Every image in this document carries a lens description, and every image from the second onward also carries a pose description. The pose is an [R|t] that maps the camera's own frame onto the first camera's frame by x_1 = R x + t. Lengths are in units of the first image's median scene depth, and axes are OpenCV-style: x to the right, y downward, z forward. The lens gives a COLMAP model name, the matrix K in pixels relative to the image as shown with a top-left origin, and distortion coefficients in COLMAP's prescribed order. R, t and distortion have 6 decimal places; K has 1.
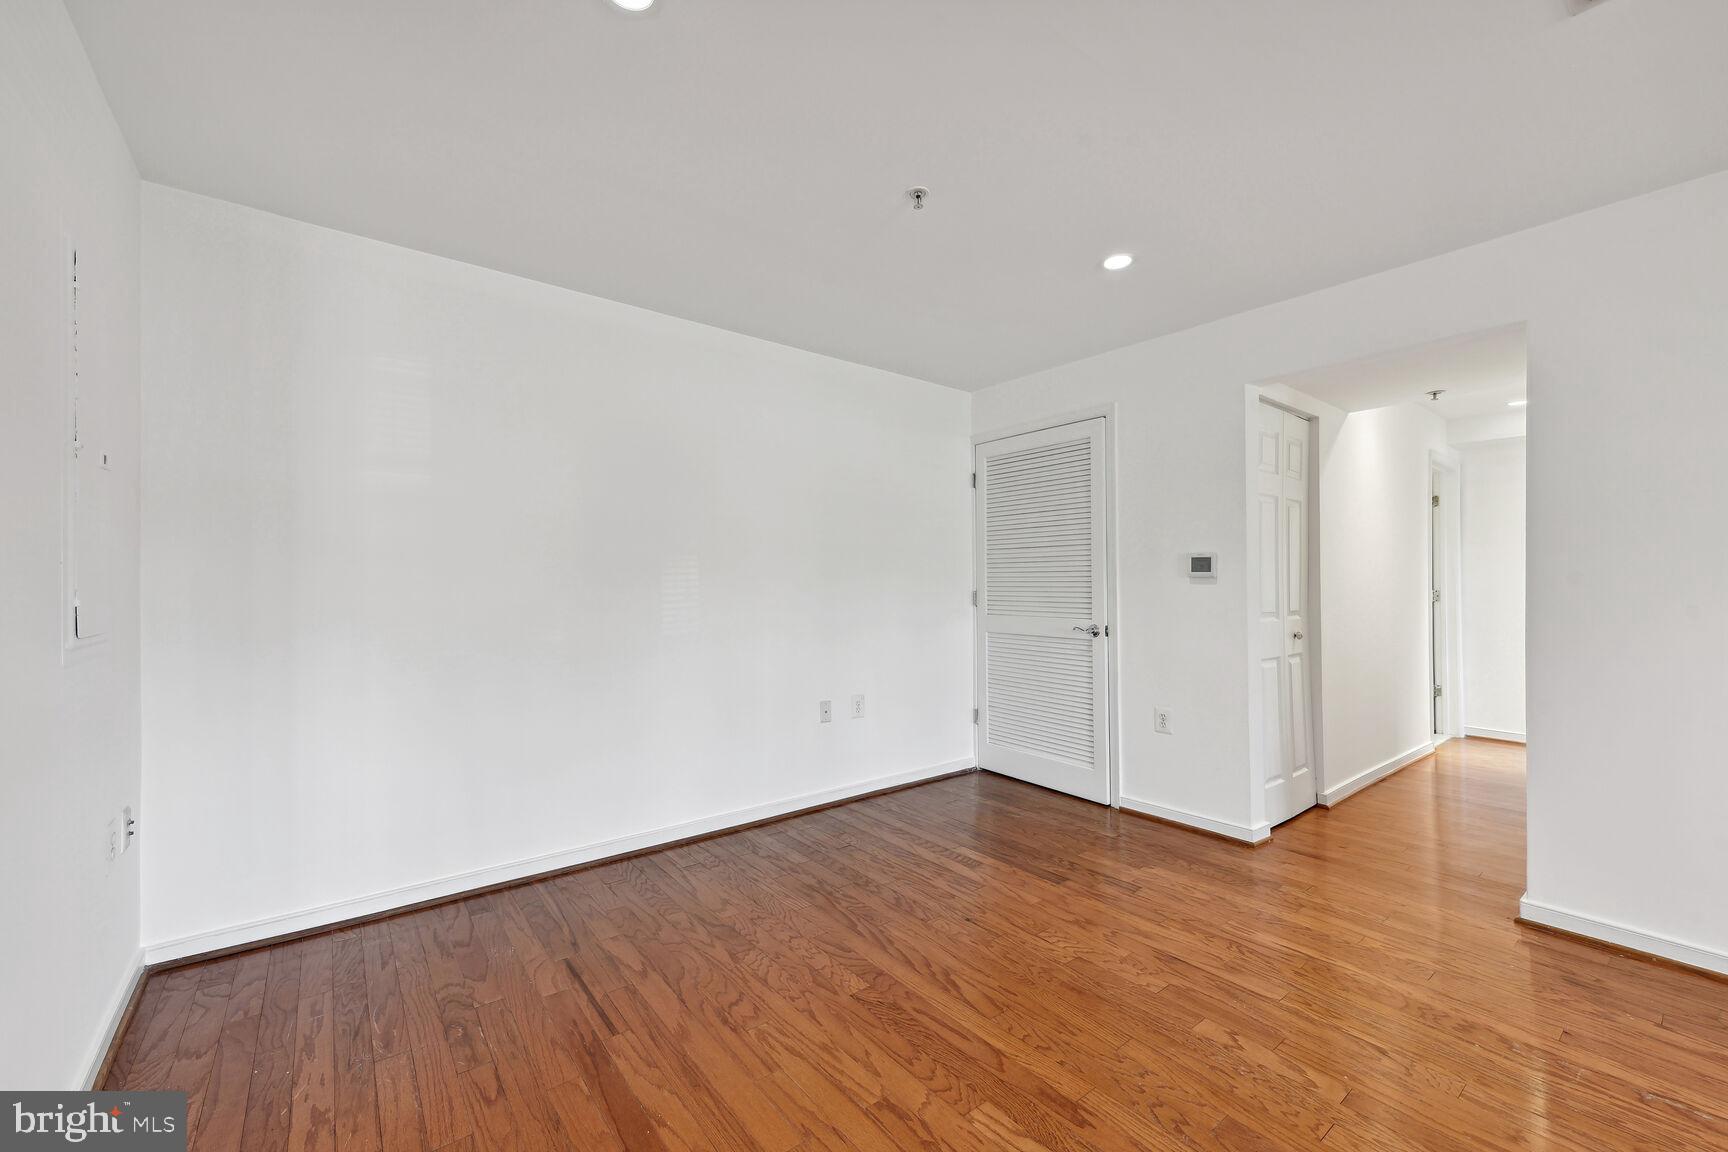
lens RADIAL K [[690.2, 0, 855.2], [0, 690.2, 576.2], [0, 0, 1]] dist [0.015245, 0.000120]
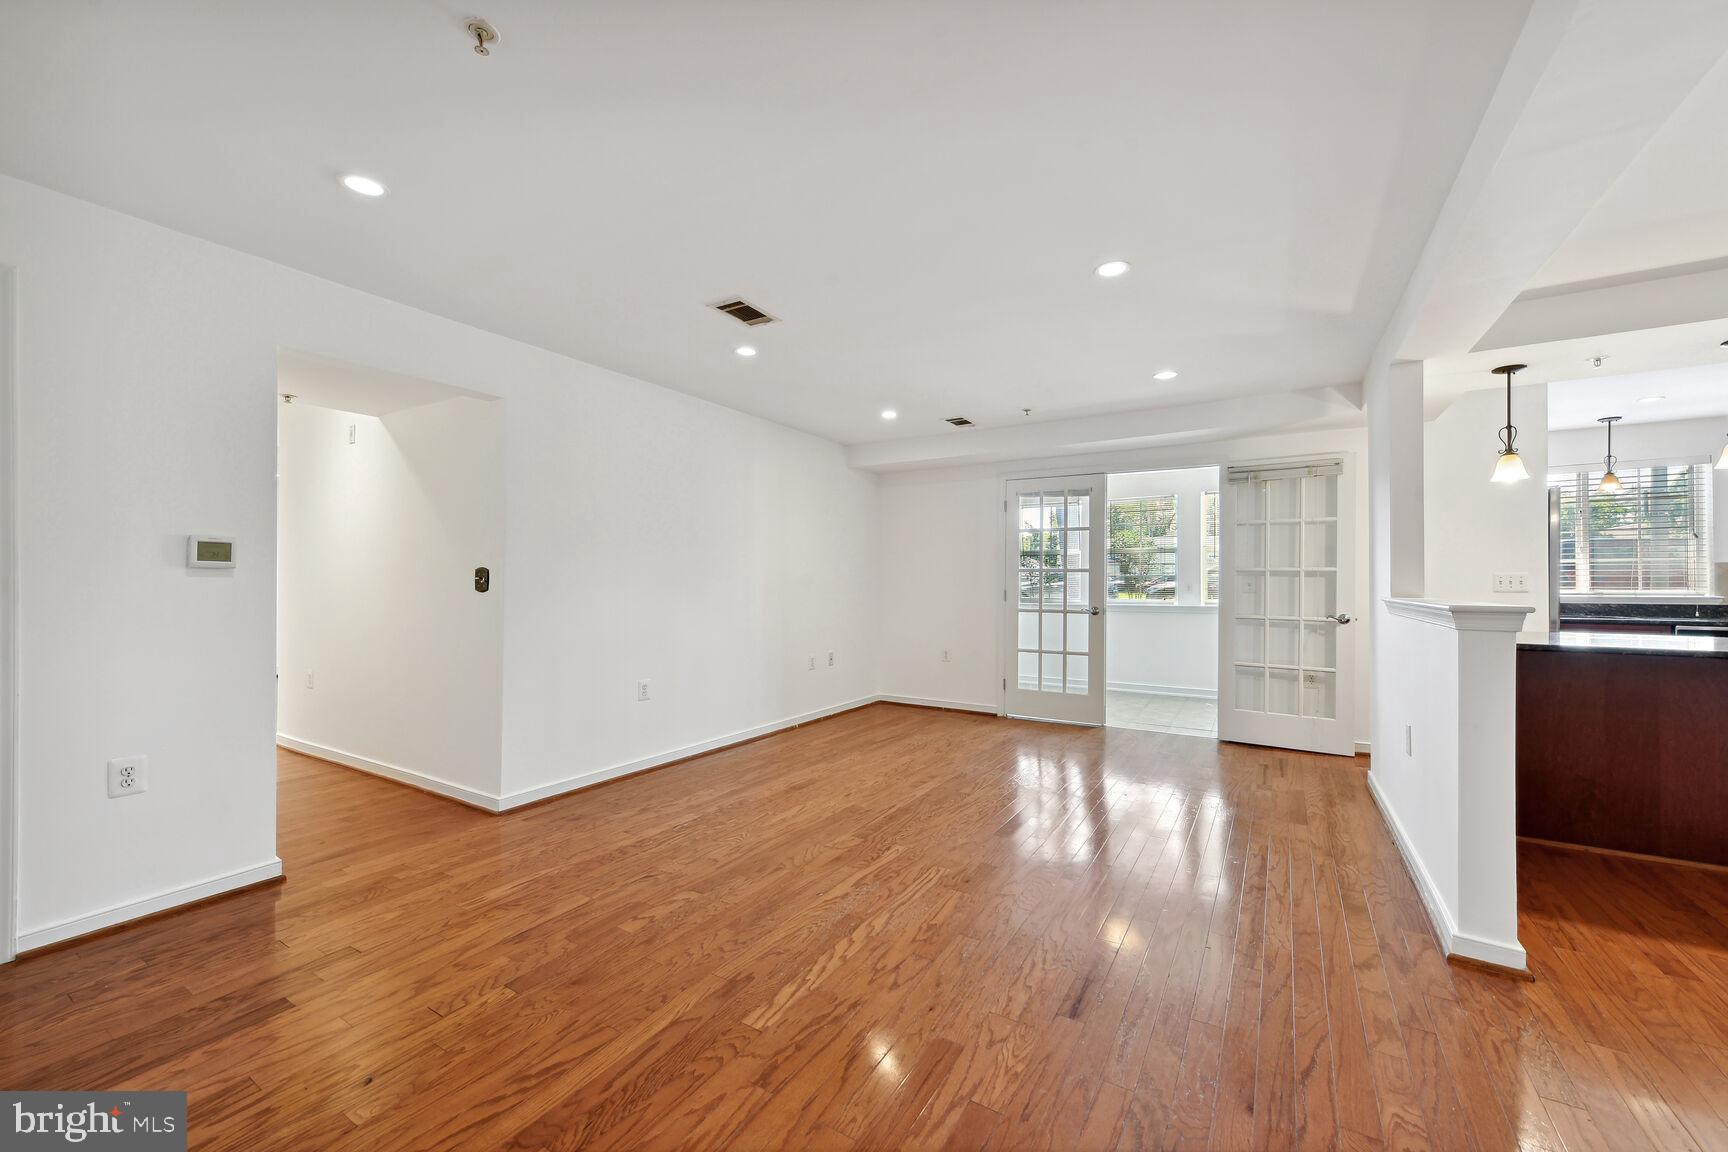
lens RADIAL K [[676.5, 0, 860.2], [0, 676.5, 577.1], [0, 0, 1]] dist [0.008688, -0.000137]
pose [[-0.344987, 0.006707, 0.938584, -0.486886], [-0.018656, 0.999728, -0.014001, 0.006300], [-0.938422, -0.022340, -0.344768, 0.616973]]
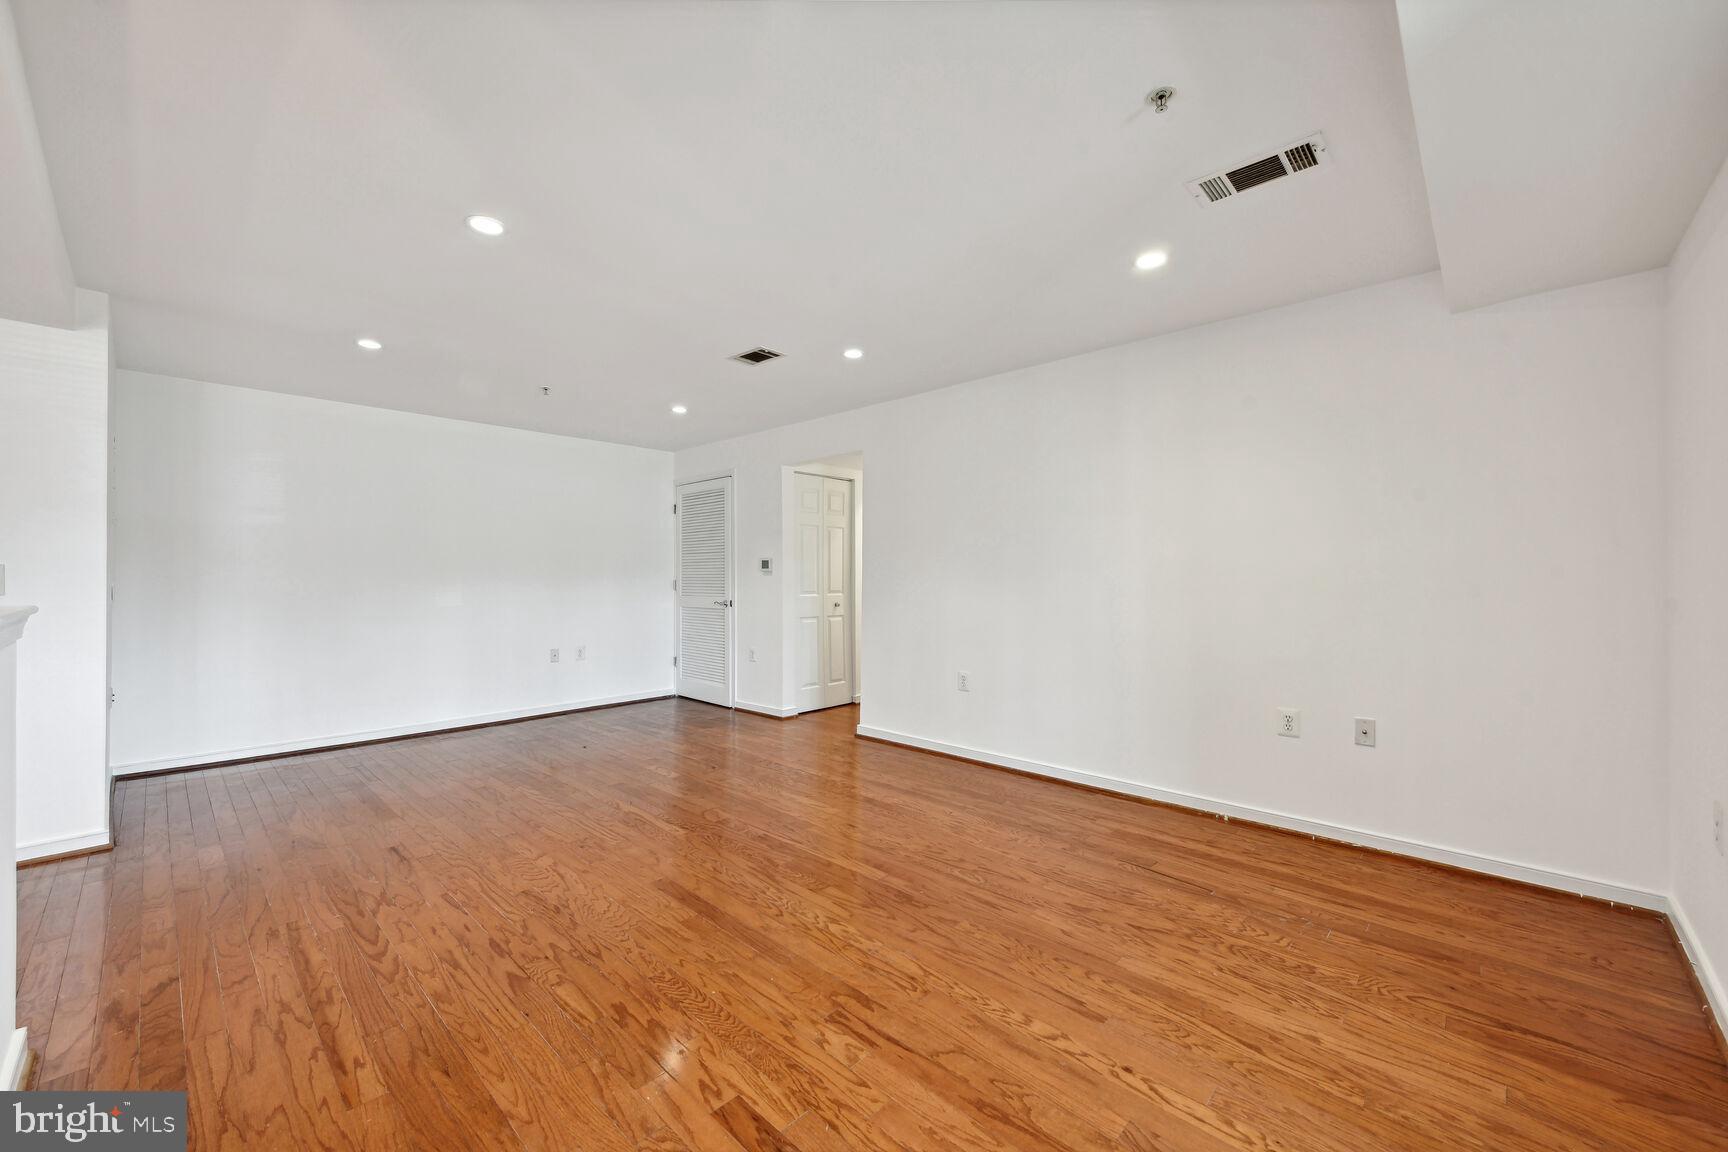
lens RADIAL K [[676.5, 0, 860.2], [0, 676.5, 577.1], [0, 0, 1]] dist [0.008688, -0.000137]
pose [[0.989157, -0.001980, 0.146849, 0.512586], [-0.000735, 0.999830, 0.018436, -0.020054], [-0.146861, -0.018344, 0.988987, -0.794863]]
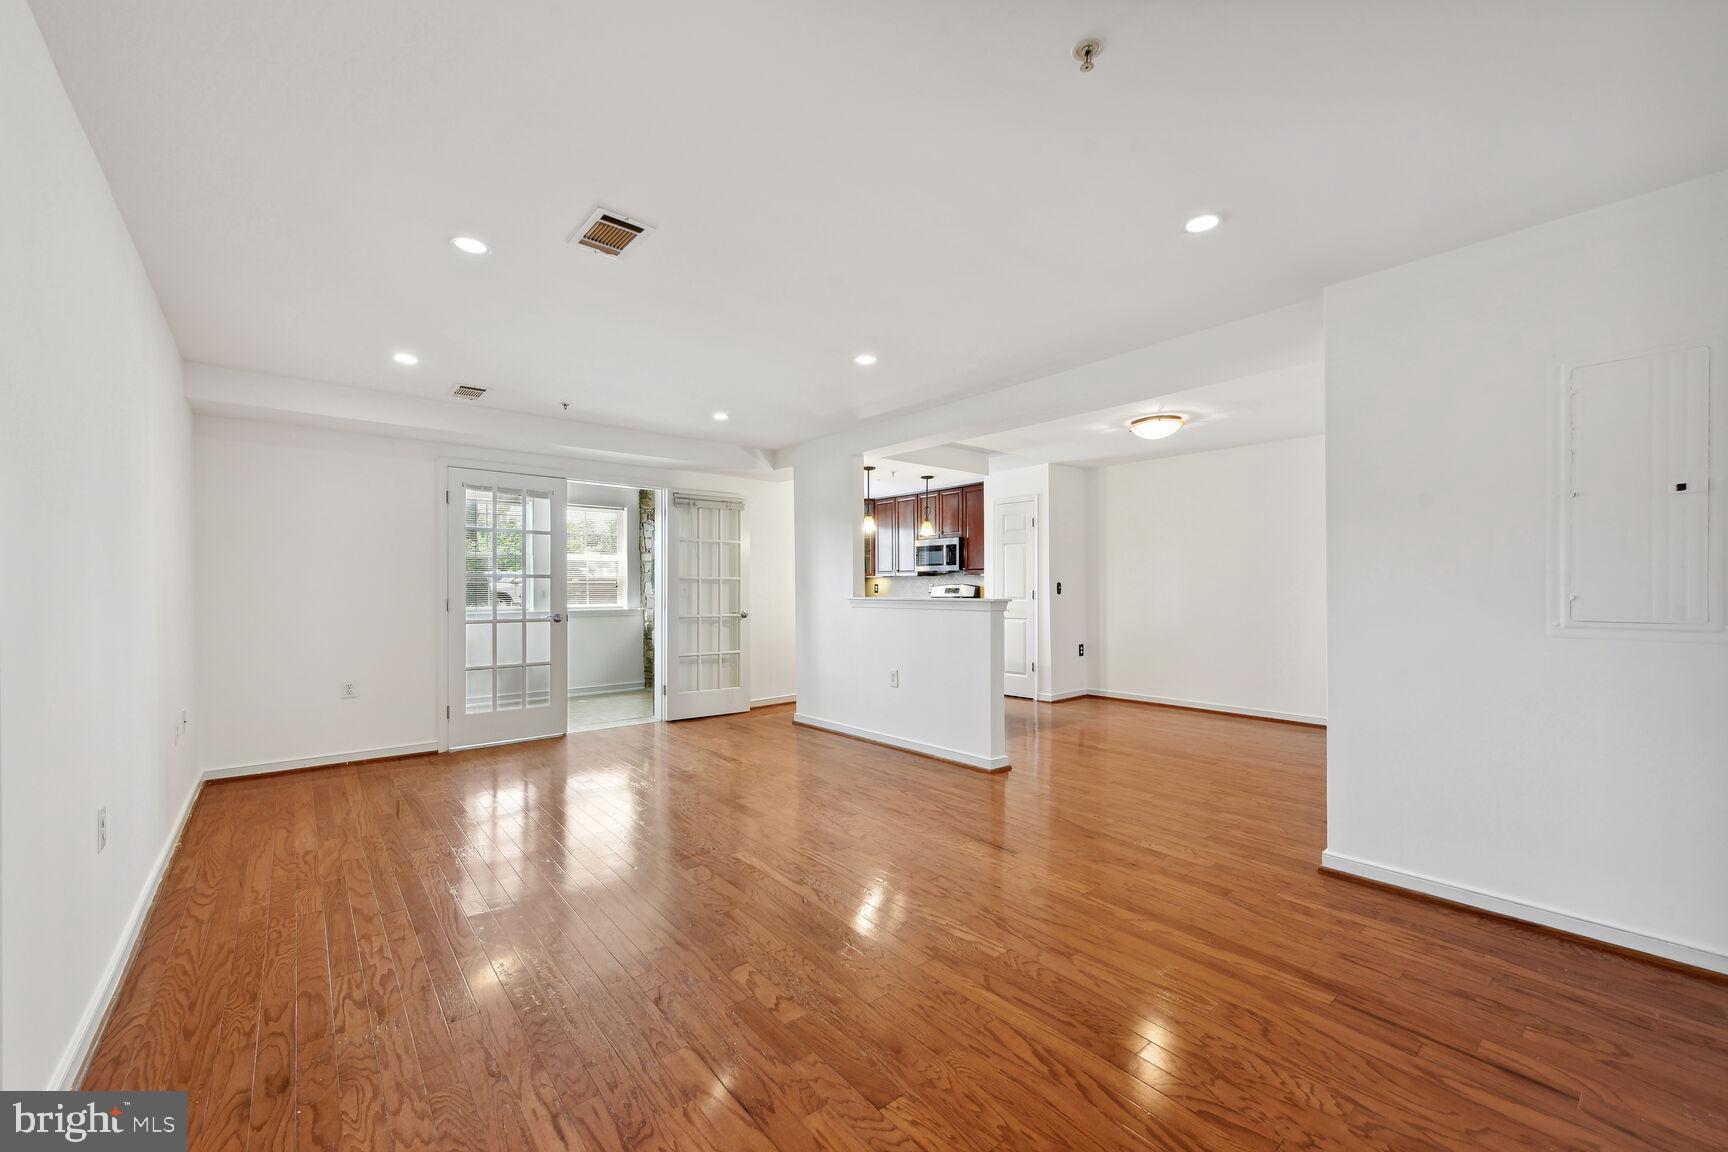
lens RADIAL K [[680.2, 0, 861.8], [0, 680.2, 588.8], [0, 0, 1]] dist [0.010293, 0.000050]
pose [[-0.999507, 0.002710, -0.031275, 0.253343], [0.003208, 0.999868, -0.015898, 0.013826], [0.031228, -0.015990, -0.999384, 1.204068]]
